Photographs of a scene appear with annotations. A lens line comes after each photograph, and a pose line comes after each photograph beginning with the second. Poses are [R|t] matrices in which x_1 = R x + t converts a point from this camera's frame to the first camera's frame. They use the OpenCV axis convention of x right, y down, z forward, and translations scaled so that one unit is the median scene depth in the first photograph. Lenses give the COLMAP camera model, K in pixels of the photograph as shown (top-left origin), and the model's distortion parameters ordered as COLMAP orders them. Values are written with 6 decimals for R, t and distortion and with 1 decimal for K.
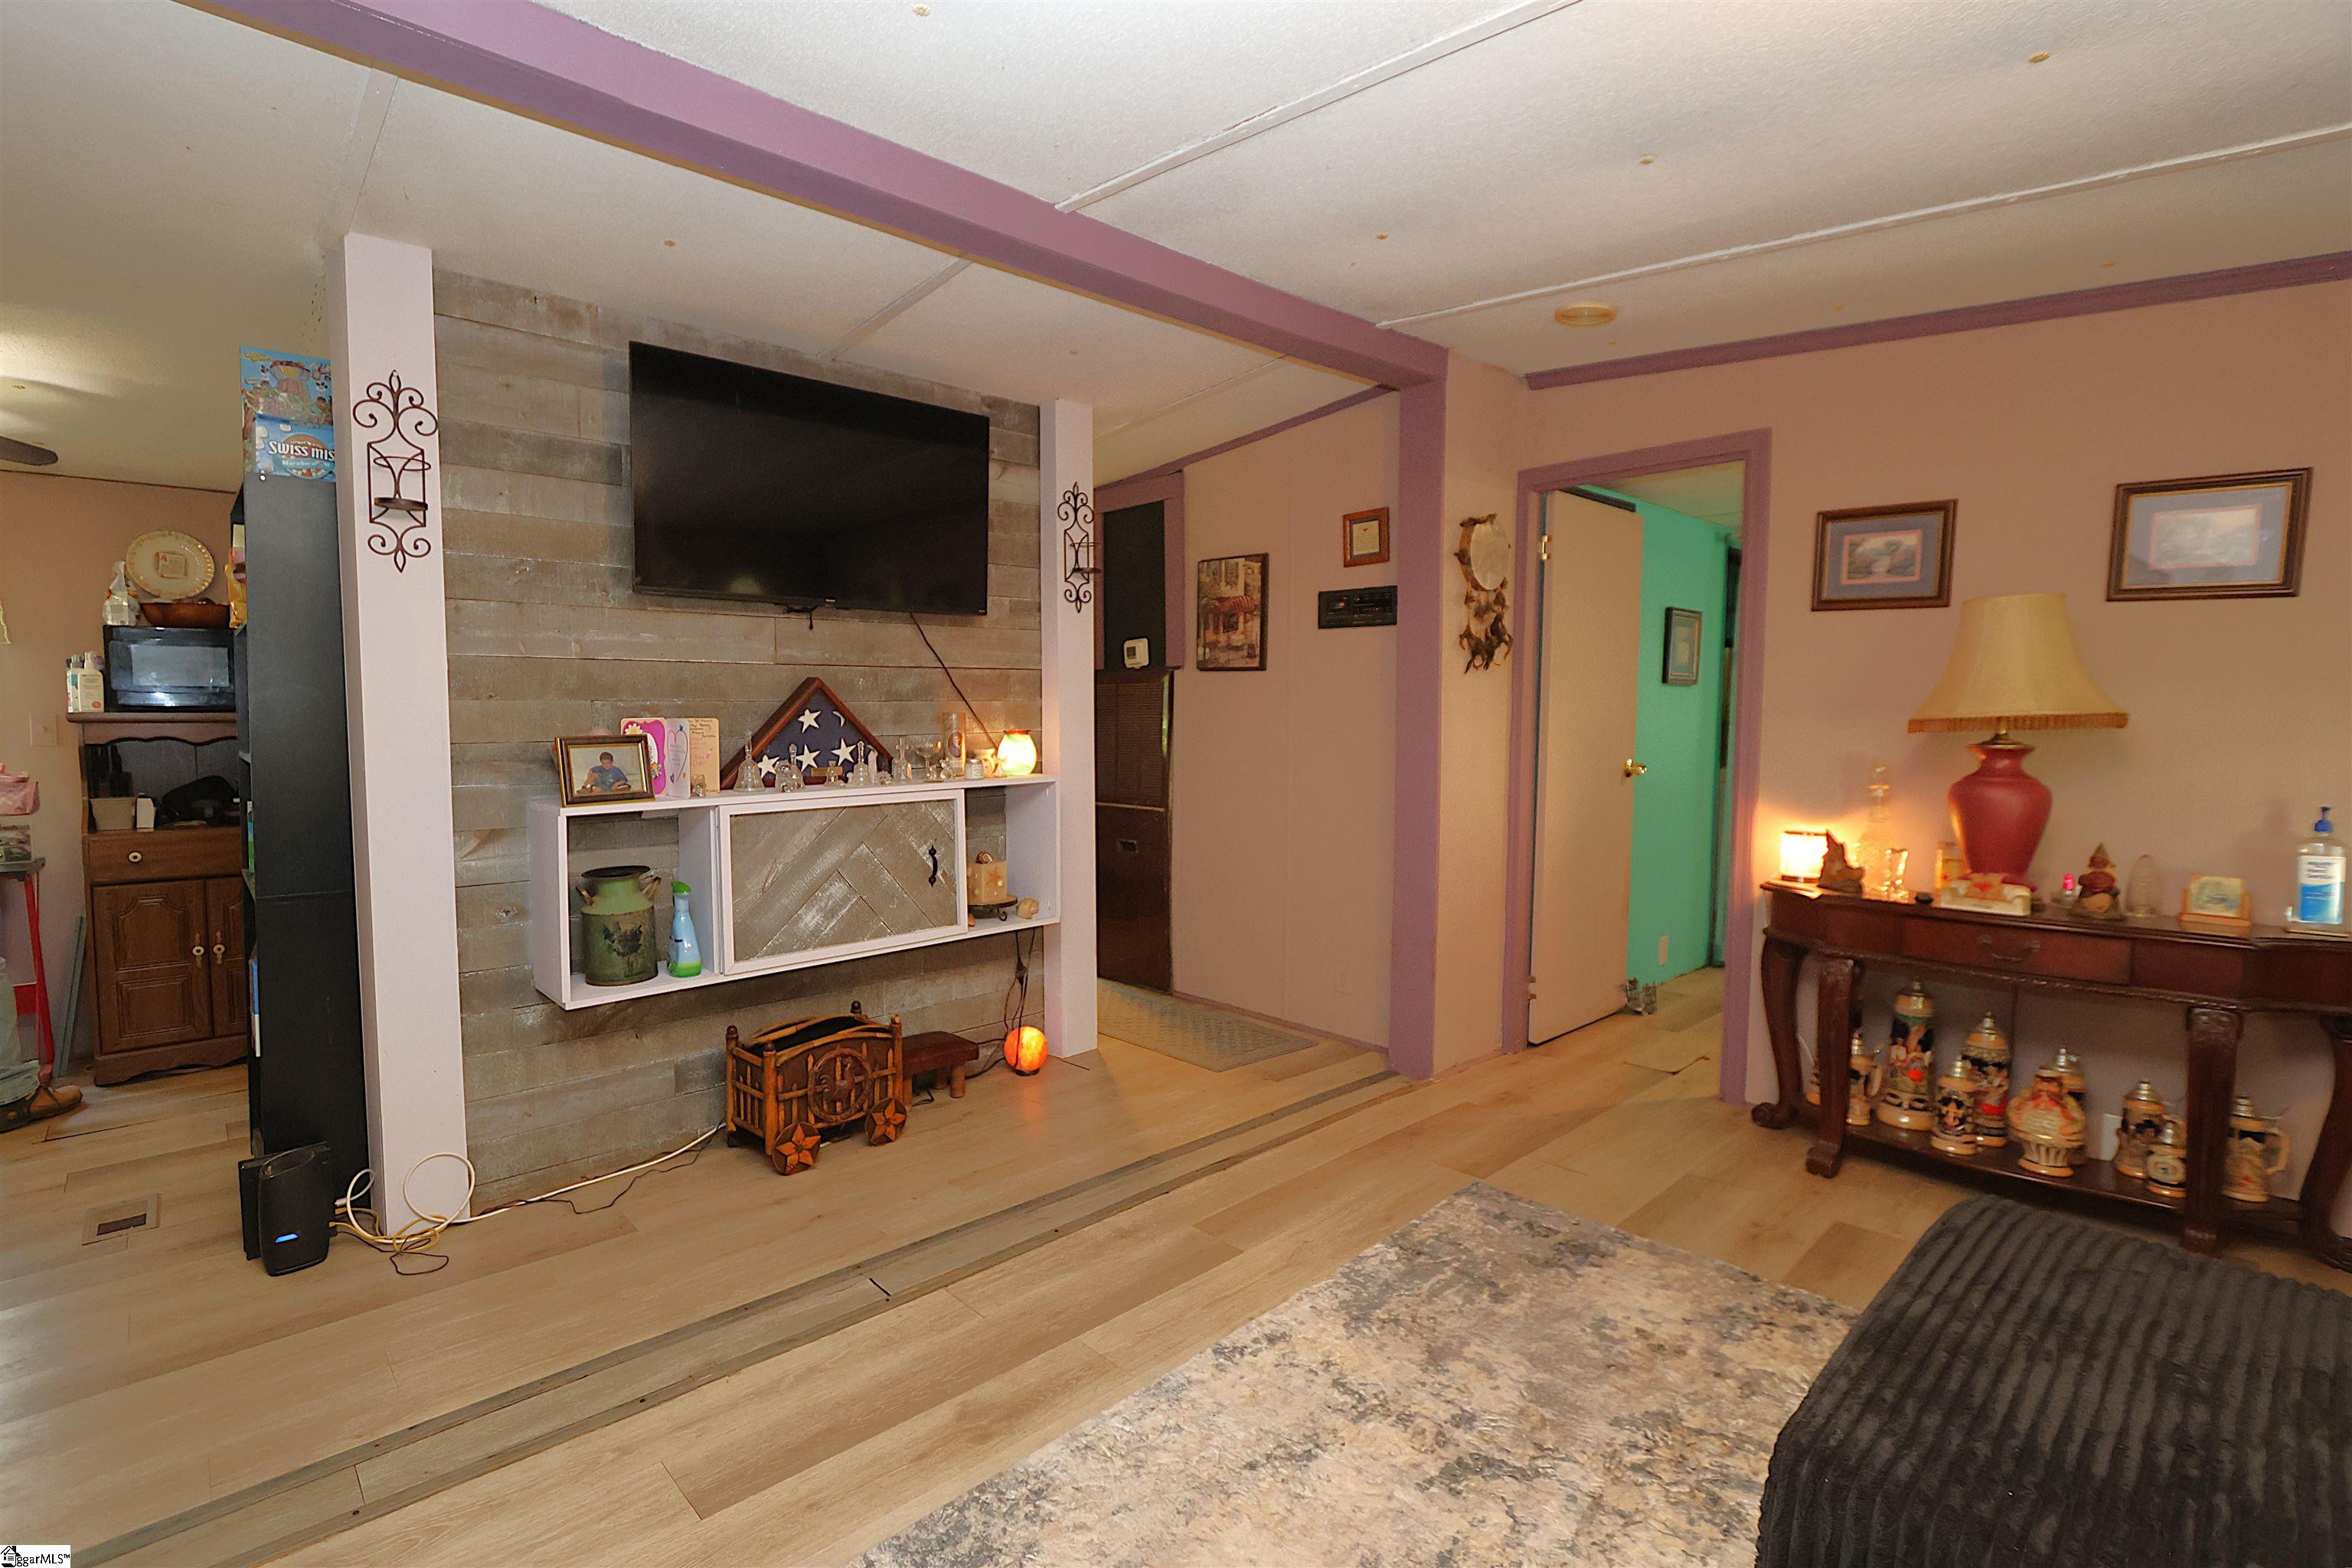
lens RADIAL K [[1089.7, 0, 1152.9], [0, 1089.7, 781.4], [0, 0, 1]] dist [-0.013600, 0.000110]
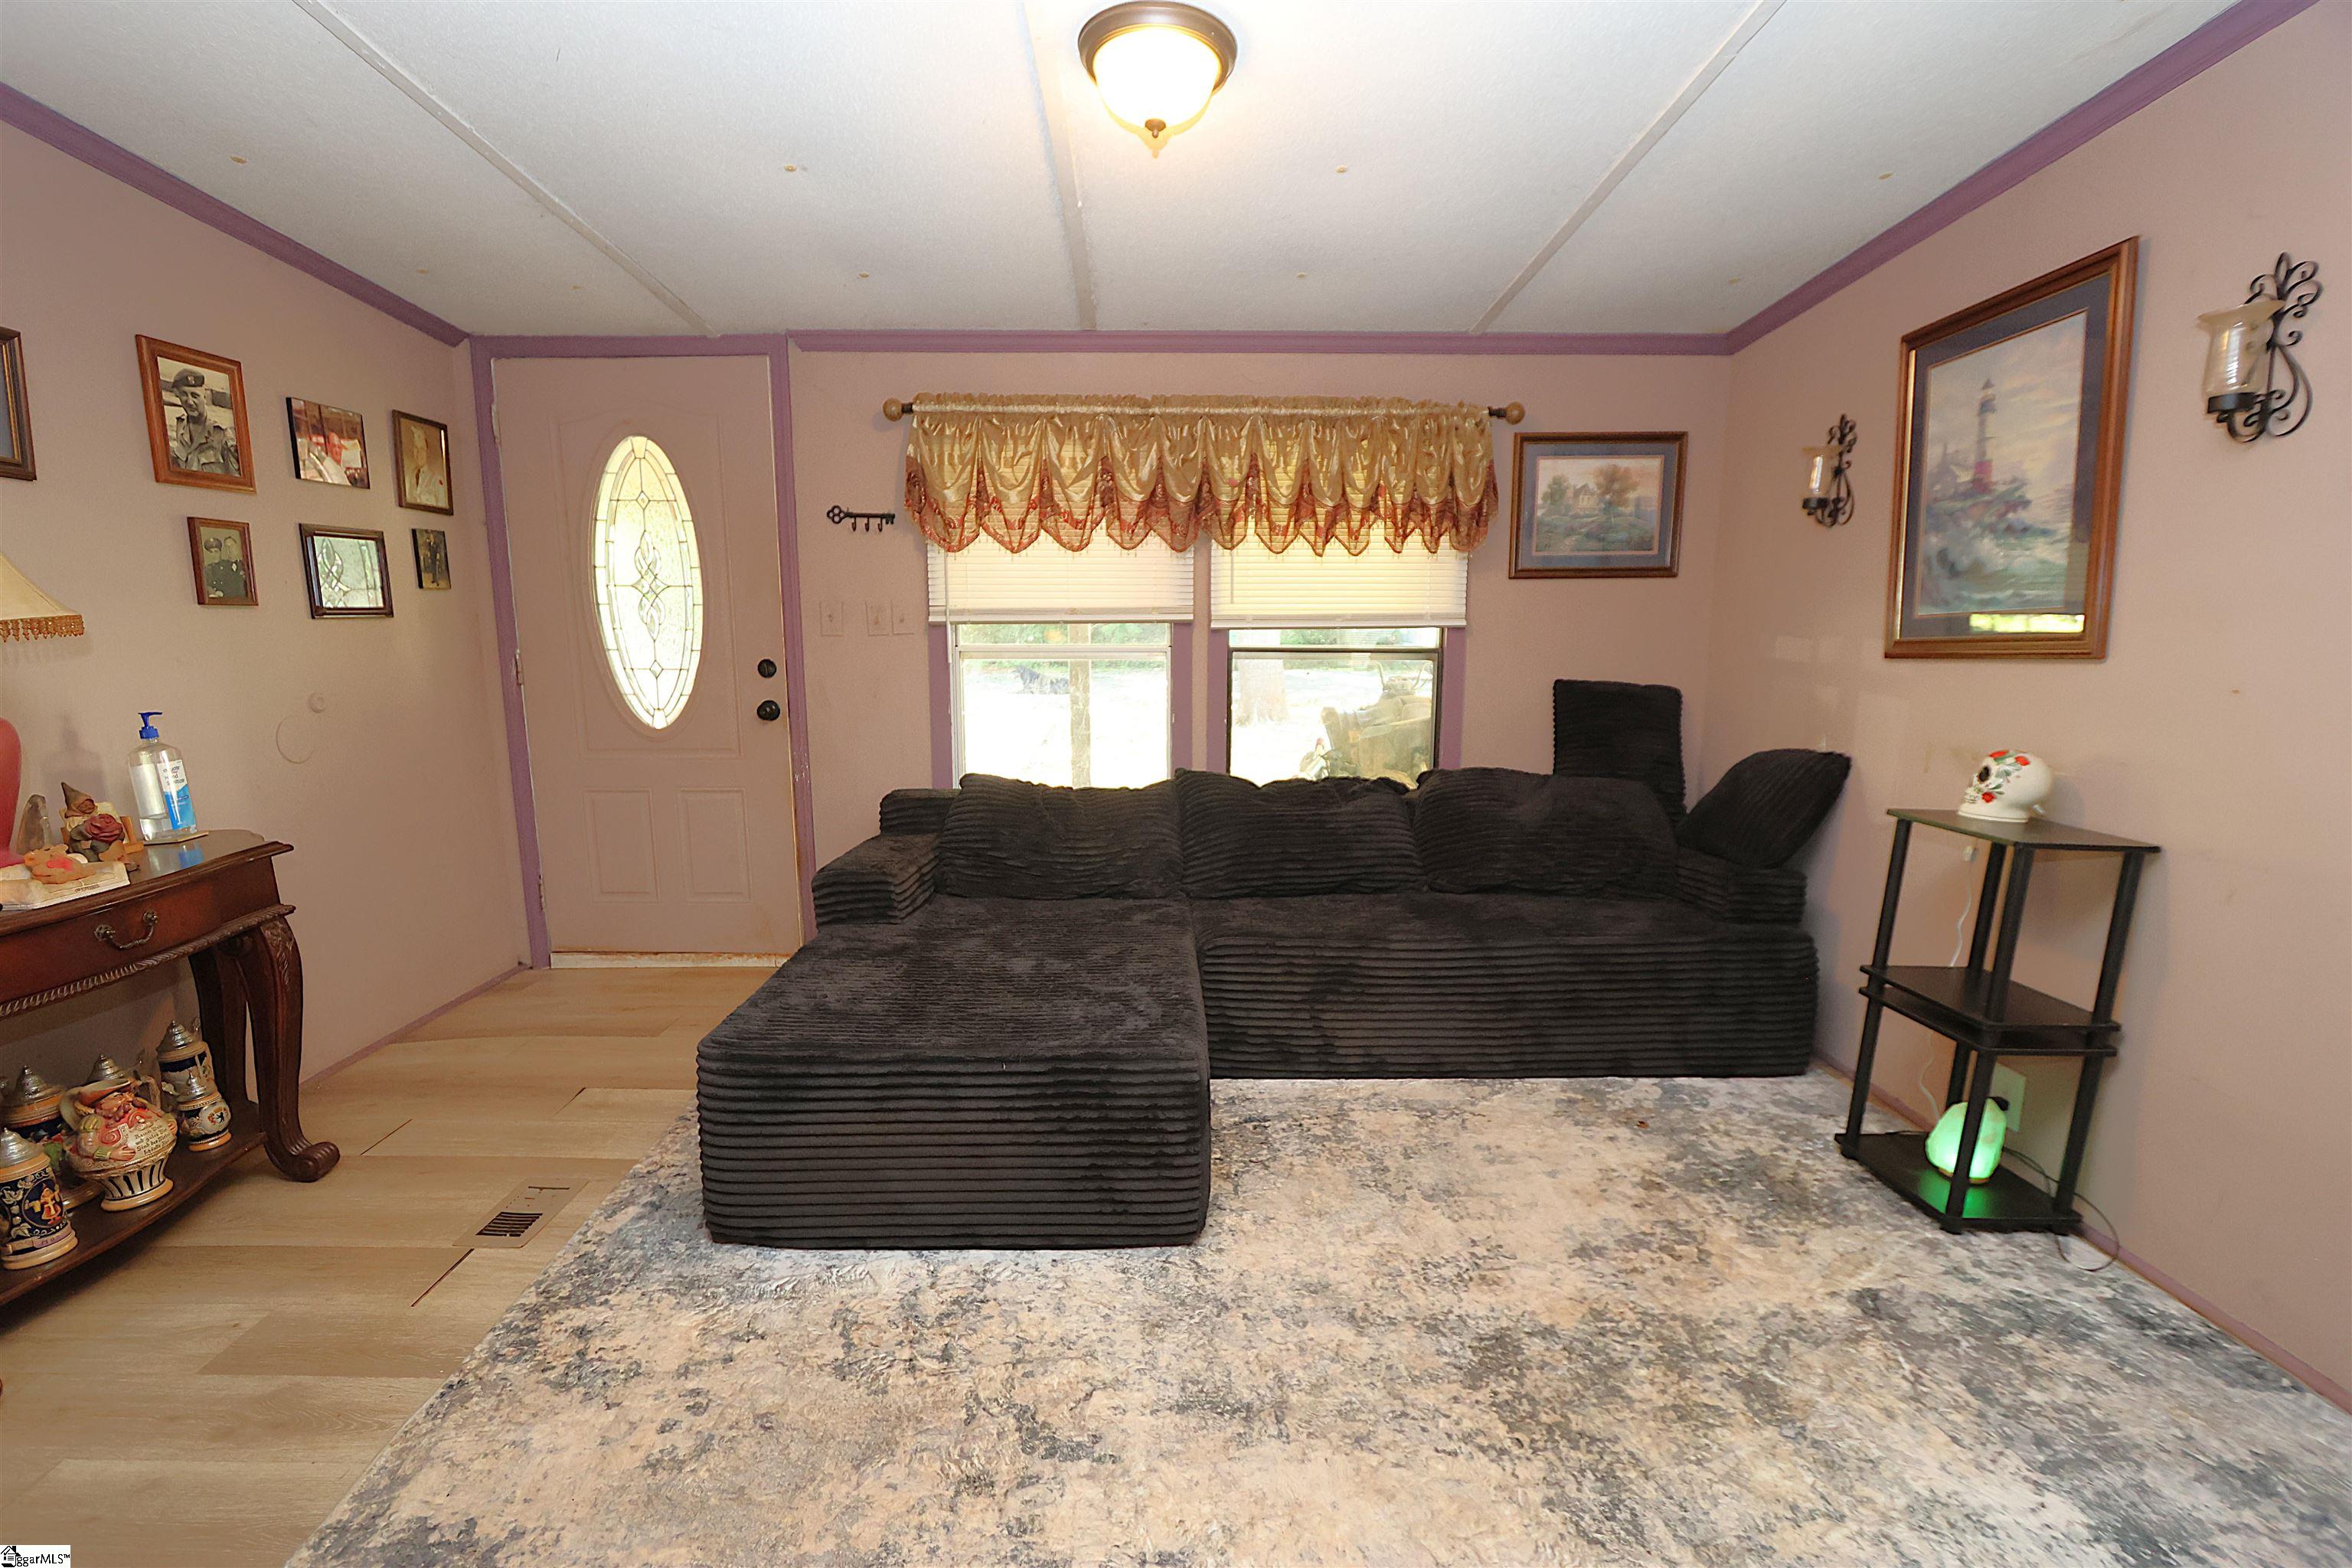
lens RADIAL K [[1067.3, 0, 1160.3], [0, 1067.3, 795.5], [0, 0, 1]] dist [-0.015320, 0.000864]
pose [[-0.738831, -0.112056, 0.664509, -0.194411], [0.043432, 0.976110, 0.212891, -0.056468], [-0.672490, 0.186151, -0.716314, 0.922927]]
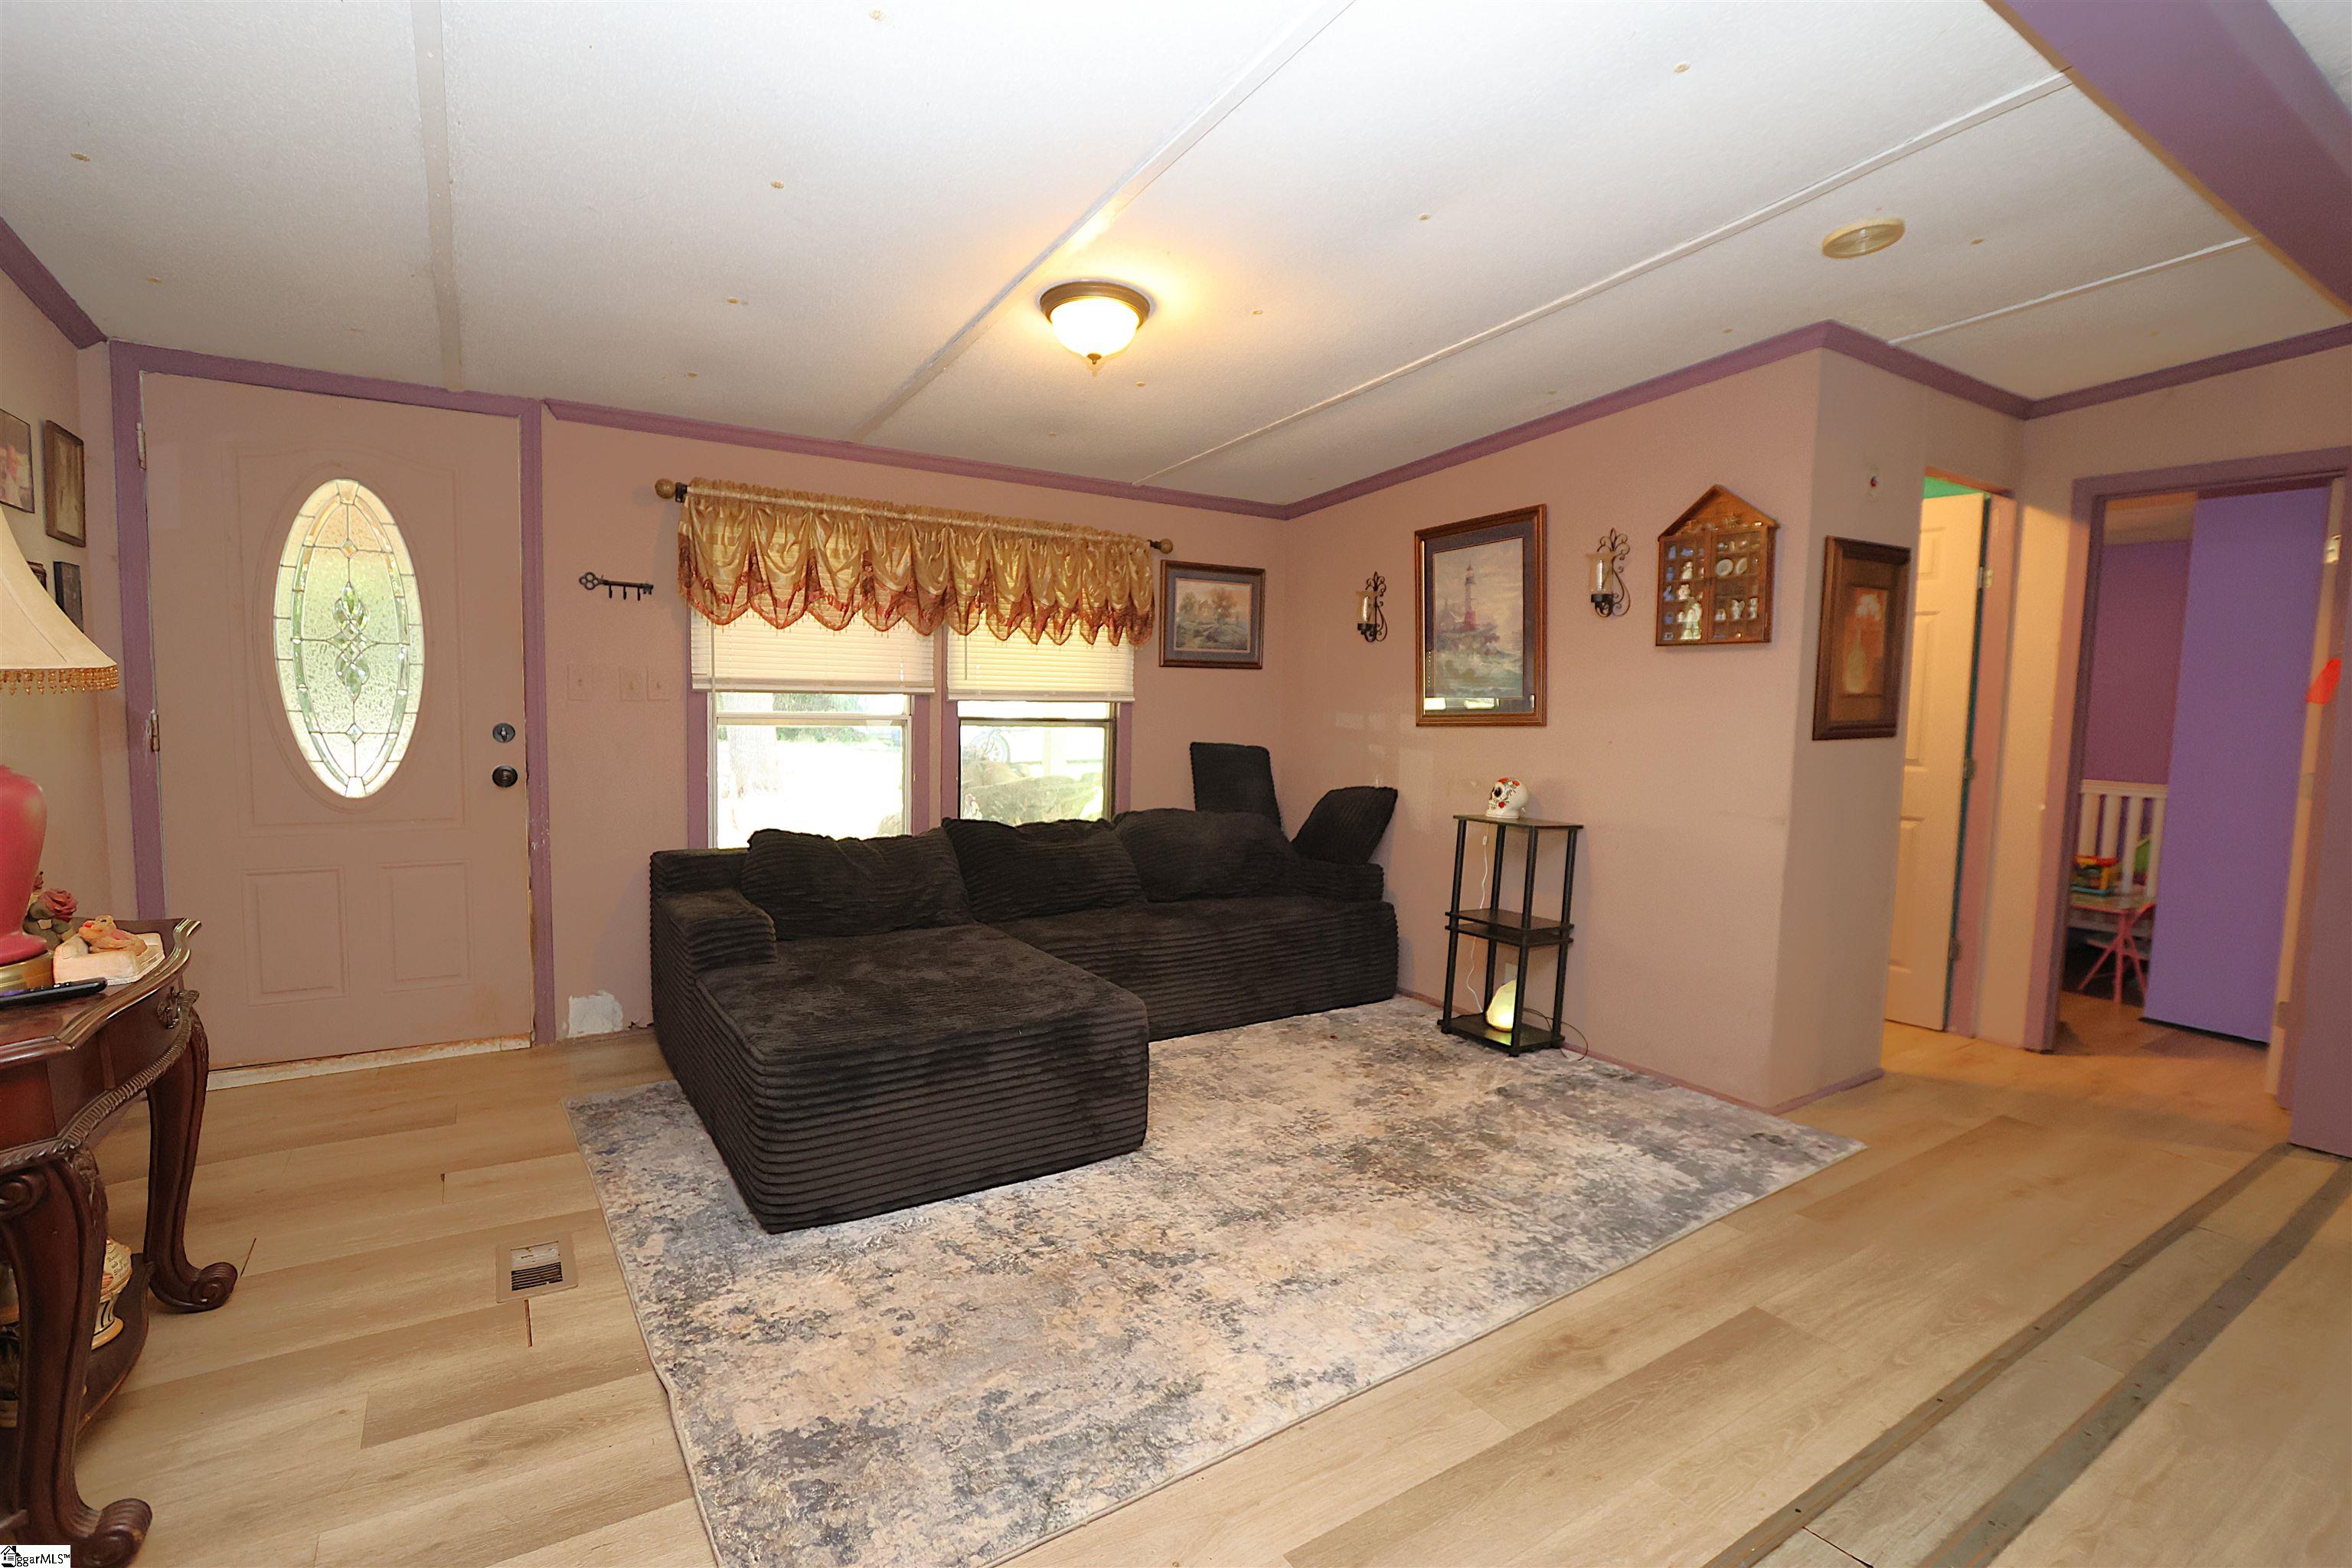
lens RADIAL K [[1076.1, 0, 1173.8], [0, 1076.1, 779.3], [0, 0, 1]] dist [-0.019509, 0.001127]
pose [[-0.984304, -0.037314, 0.172494, 0.051564], [-0.013044, 0.990101, 0.139747, -0.082674], [-0.176001, 0.135303, -0.975047, 1.371825]]
